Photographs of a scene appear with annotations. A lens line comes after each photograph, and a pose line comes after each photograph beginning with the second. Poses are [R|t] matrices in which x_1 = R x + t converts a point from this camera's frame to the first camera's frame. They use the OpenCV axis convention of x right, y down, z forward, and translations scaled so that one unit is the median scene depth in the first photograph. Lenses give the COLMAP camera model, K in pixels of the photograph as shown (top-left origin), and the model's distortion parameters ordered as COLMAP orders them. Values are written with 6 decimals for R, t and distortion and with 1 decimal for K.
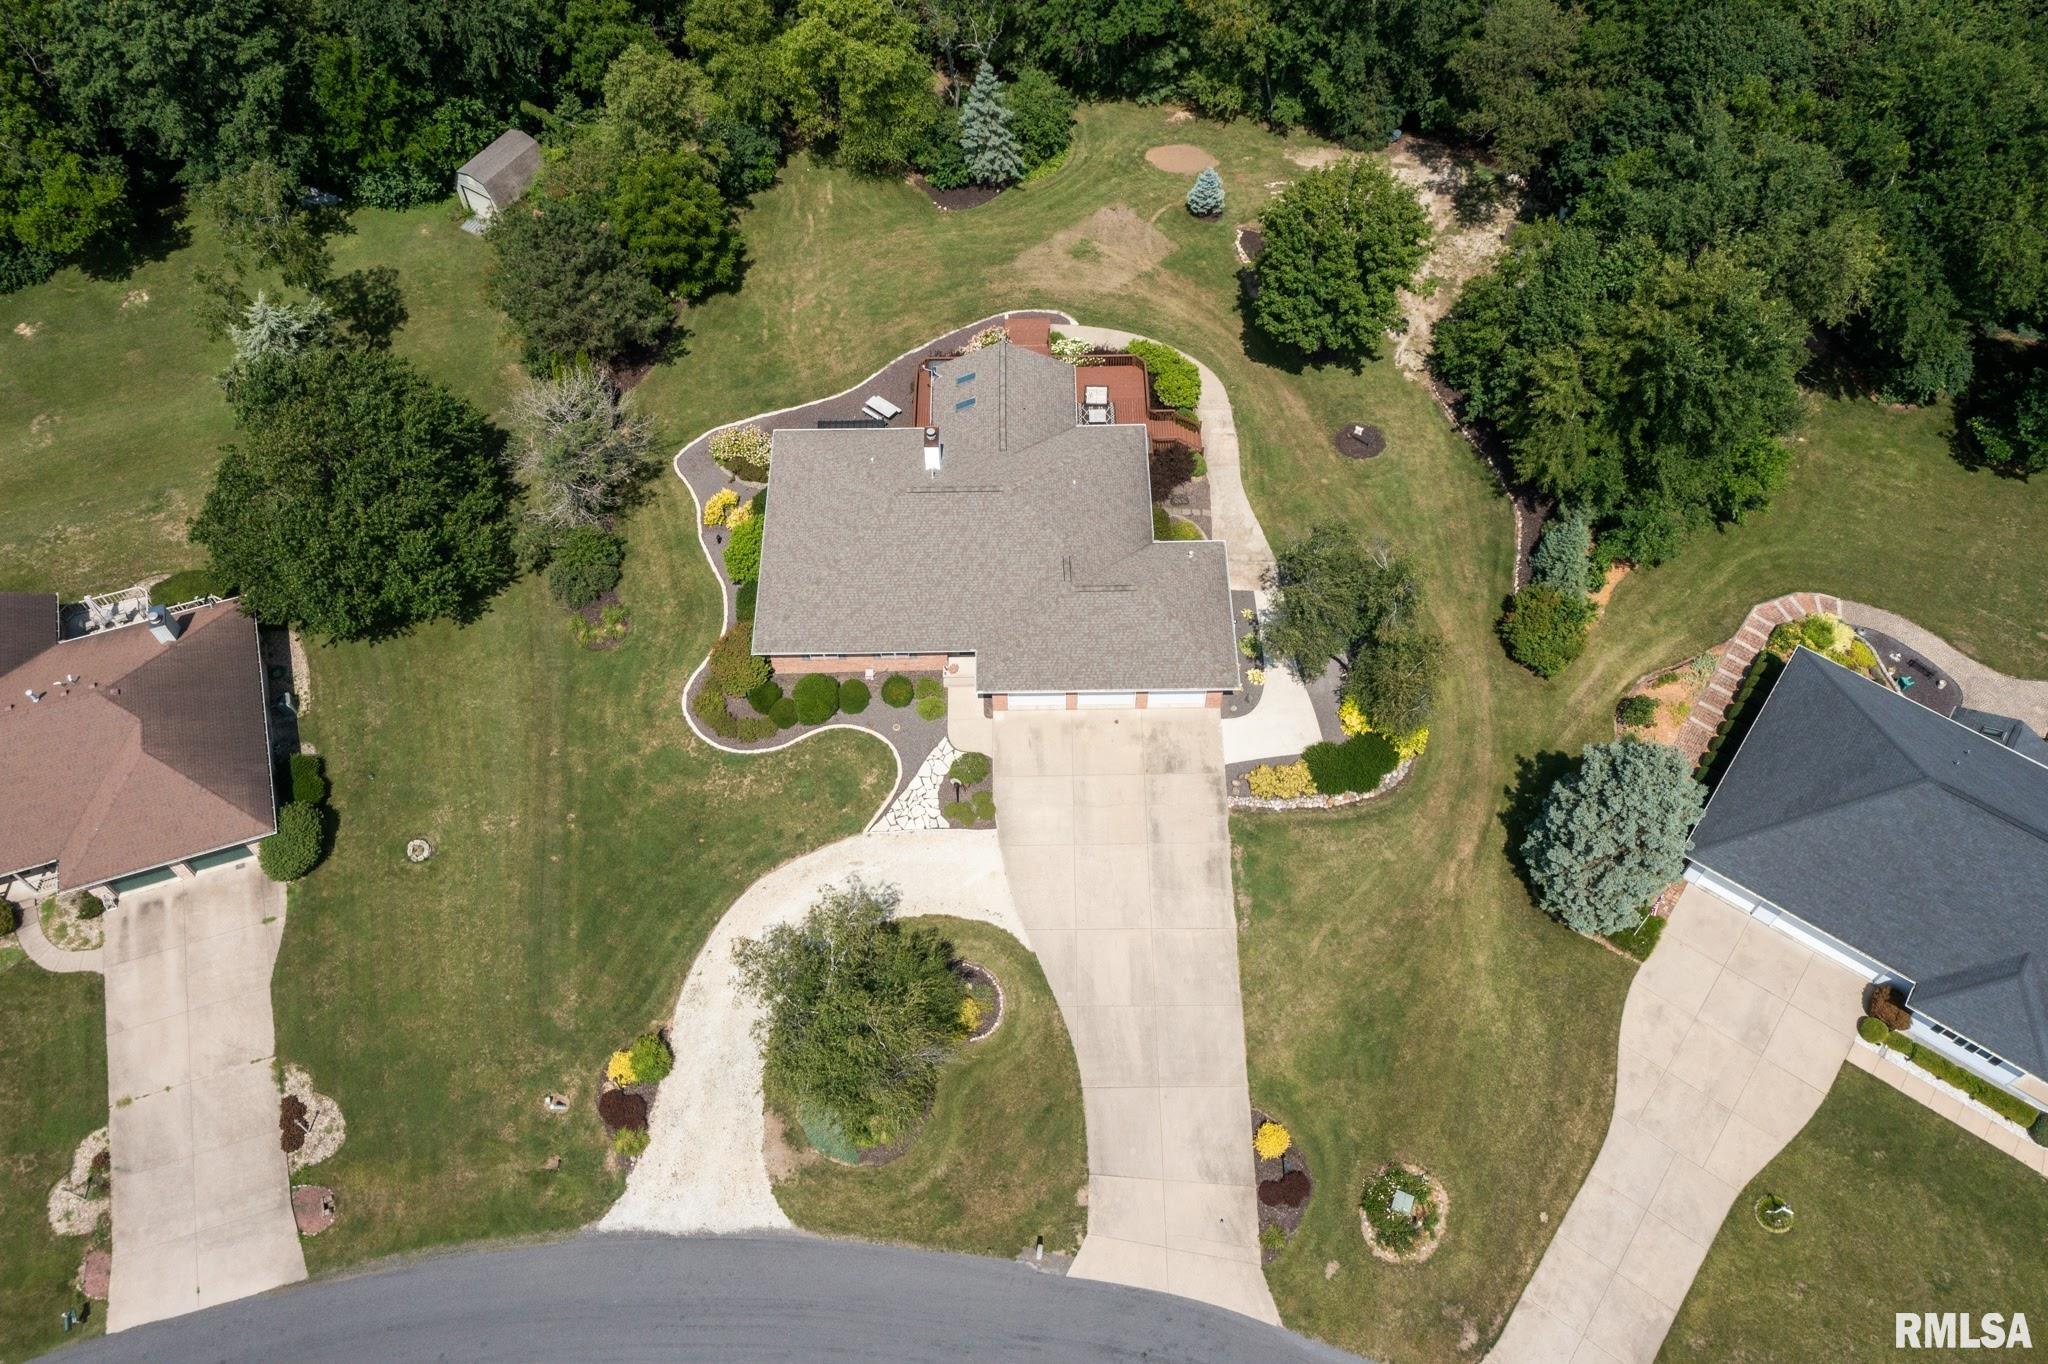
lens RADIAL K [[1636.3, 0, 1022.2], [0, 1636.3, 684.1], [0, 0, 1]] dist [-0.004857, 0.009544]
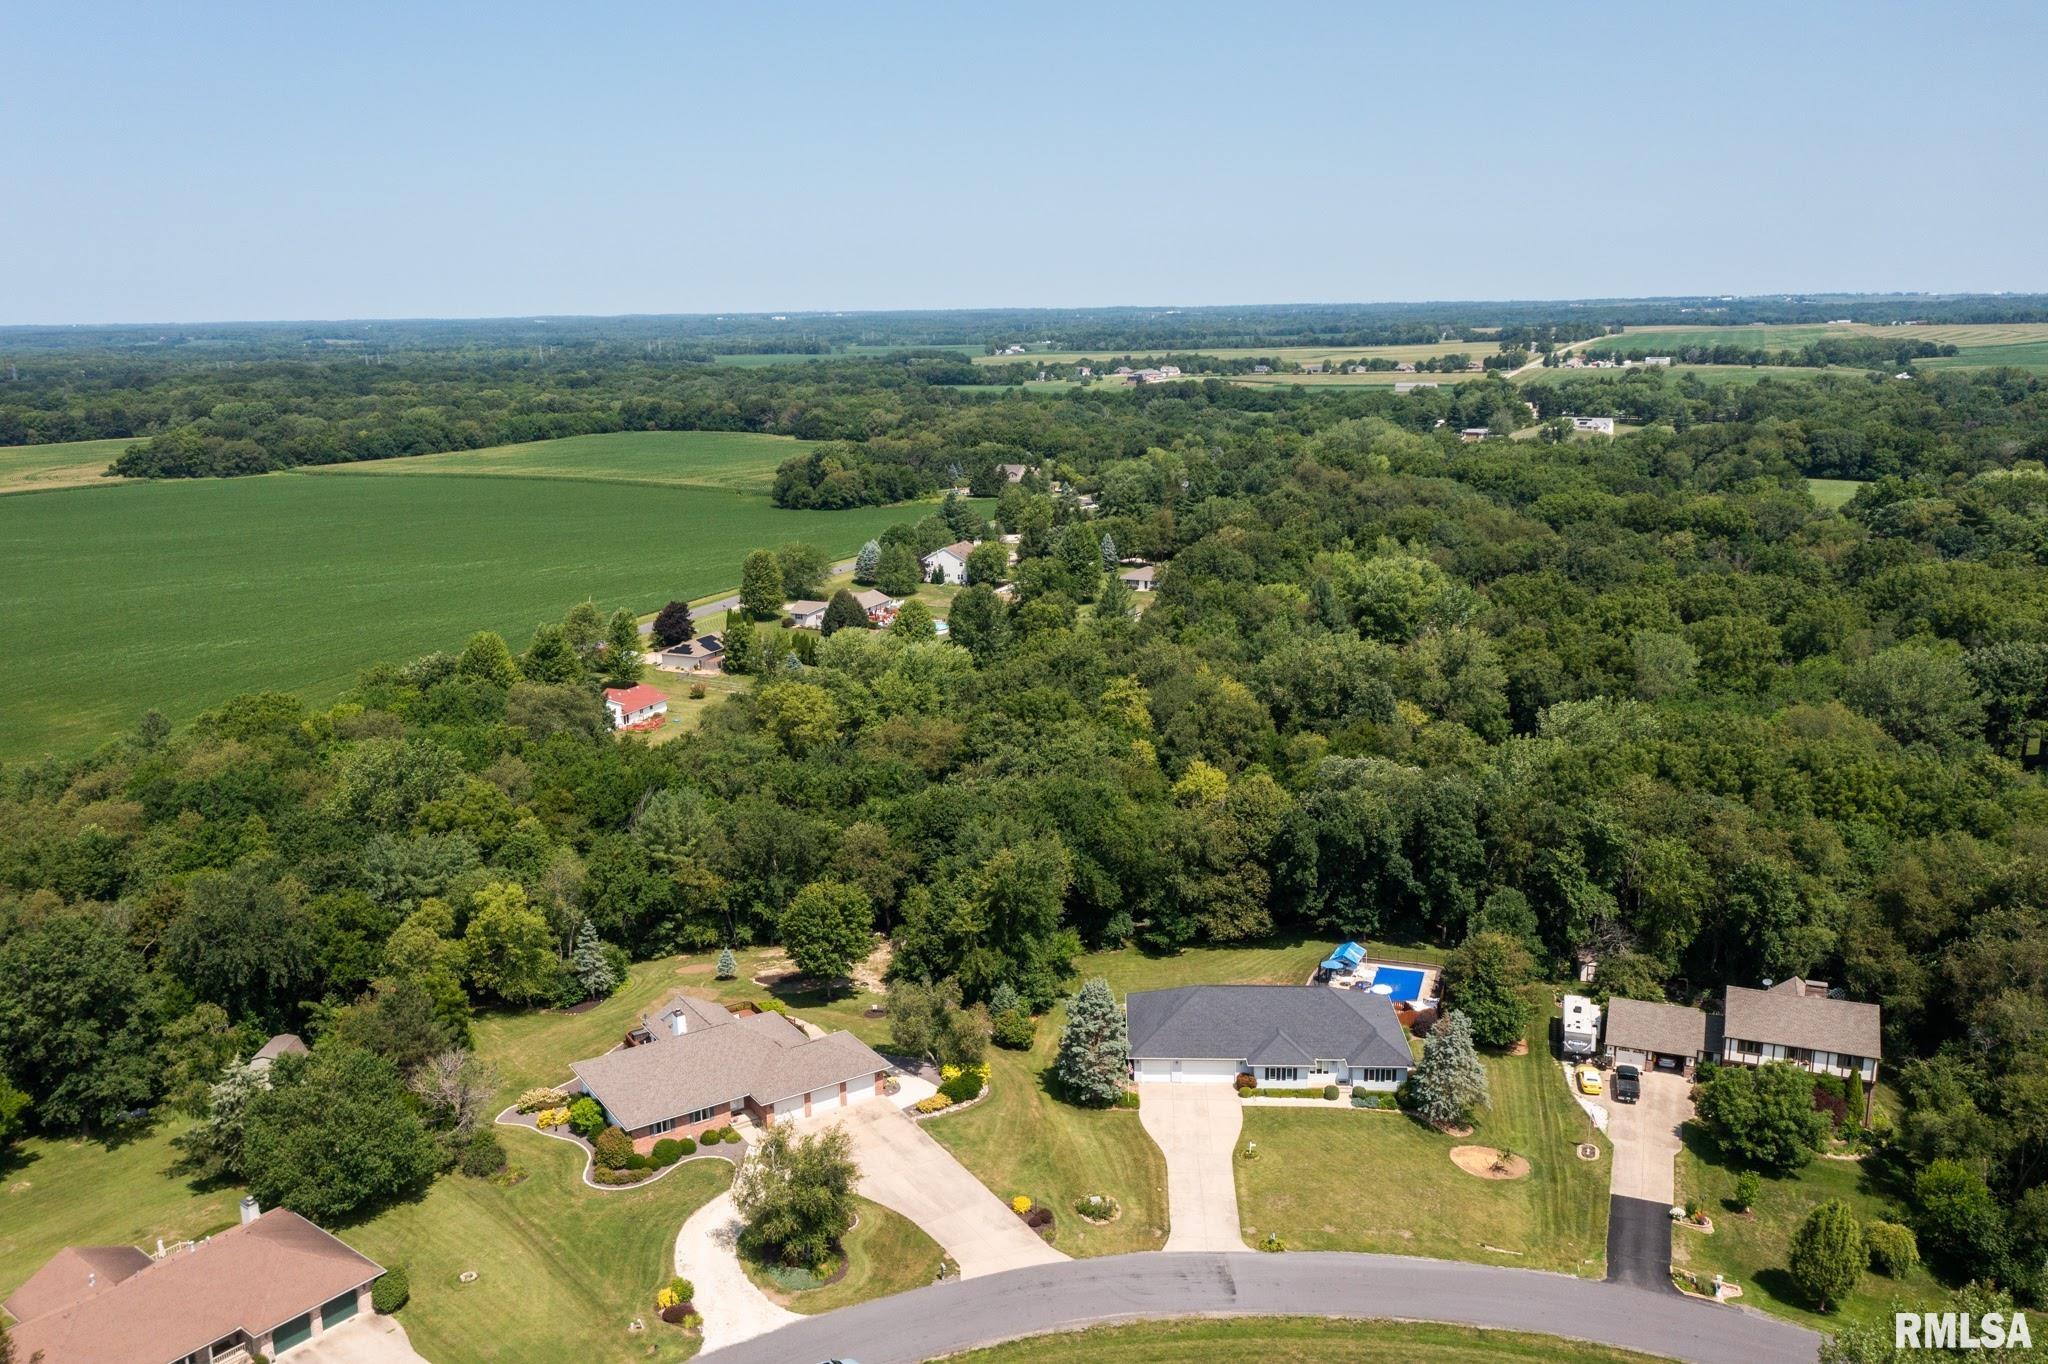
lens RADIAL K [[1636.3, 0, 1033.5], [0, 1636.3, 683.3], [0, 0, 1]] dist [-0.004857, 0.009544]
pose [[0.837719, -0.128710, 0.530718, -0.701605], [0.460100, 0.689843, -0.558950, 0.863773], [-0.294169, 0.712426, 0.637114, -0.567846]]
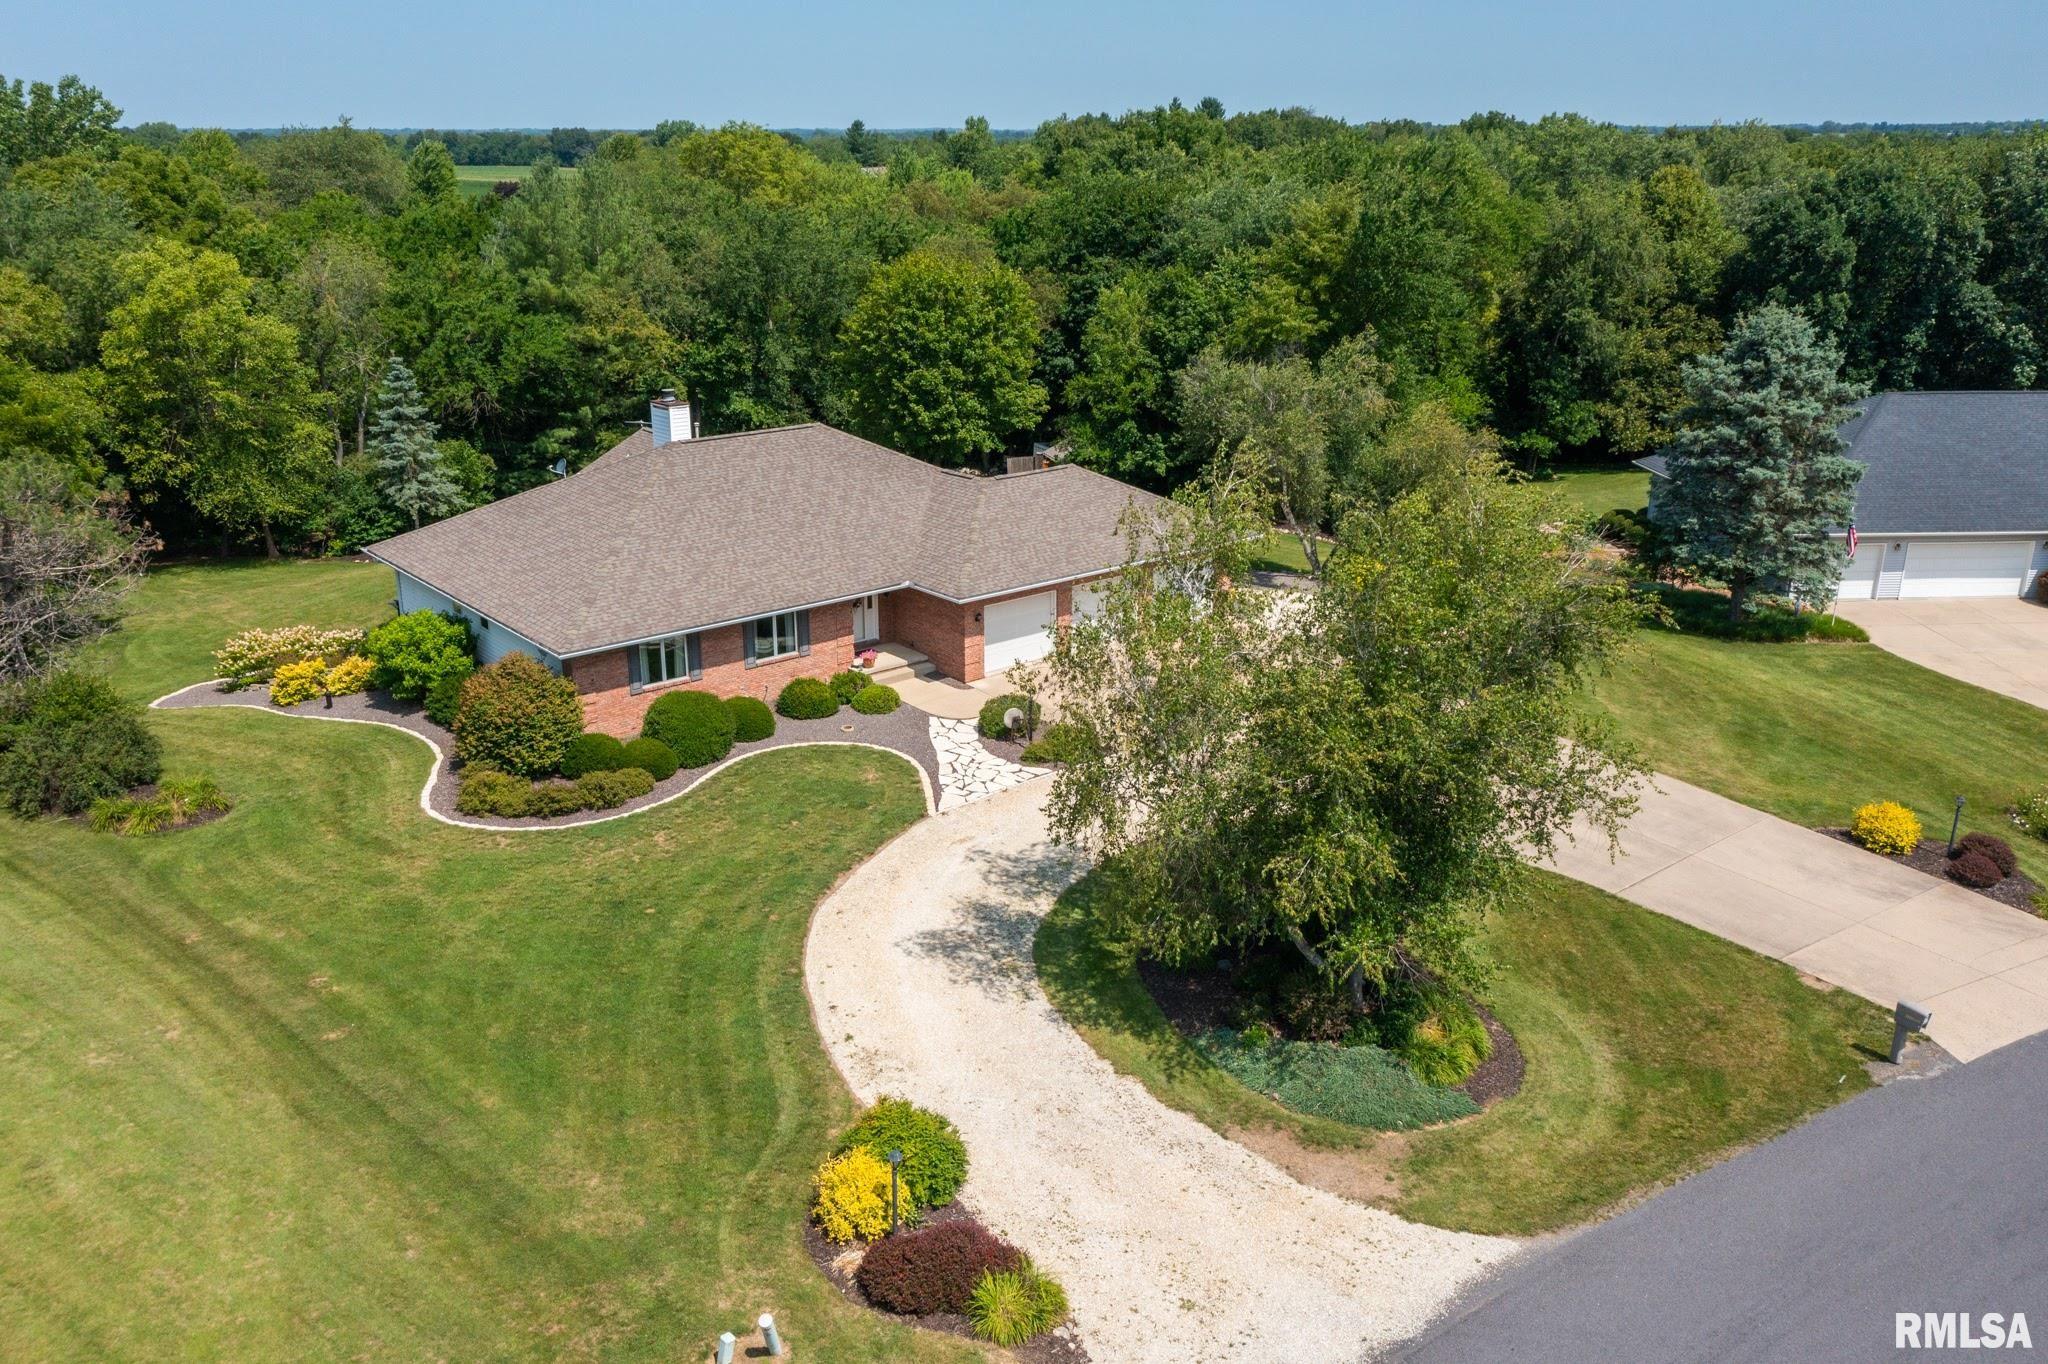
lens RADIAL K [[1636.3, 0, 1023.4], [0, 1636.3, 684.3], [0, 0, 1]] dist [-0.004857, 0.009544]
pose [[0.776337, -0.197515, 0.598572, -0.392564], [0.523803, 0.730398, -0.438347, 0.316885], [-0.350616, 0.653839, 0.670494, 0.655820]]
